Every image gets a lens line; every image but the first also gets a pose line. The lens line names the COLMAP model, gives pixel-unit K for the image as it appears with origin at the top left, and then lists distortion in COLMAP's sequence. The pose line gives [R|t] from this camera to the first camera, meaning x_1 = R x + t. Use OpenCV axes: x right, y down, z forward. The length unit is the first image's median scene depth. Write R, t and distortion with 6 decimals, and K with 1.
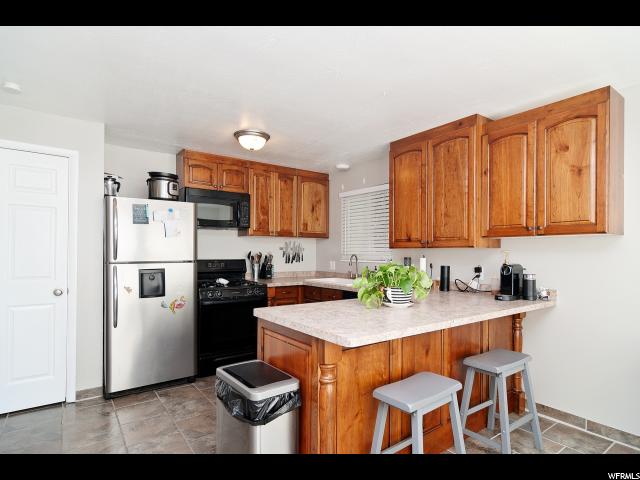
lens RADIAL K [[349.9, 0, 320.0], [0, 349.9, 253.5], [0, 0, 1]] dist [0.001624, 0.000294]
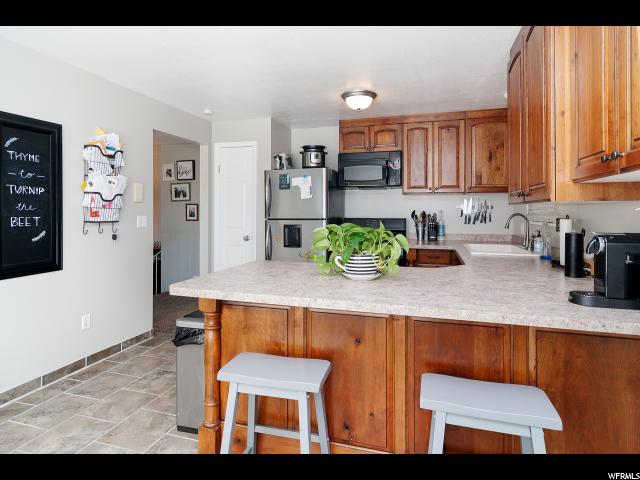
lens RADIAL K [[356.7, 0, 319.9], [0, 356.7, 206.5], [0, 0, 1]] dist [0.001507, 0.000126]
pose [[0.596928, -0.013618, -0.802179, 0.555583], [-0.002624, 0.999817, -0.018926, 0.003084], [0.802290, 0.013403, 0.596784, 0.295534]]
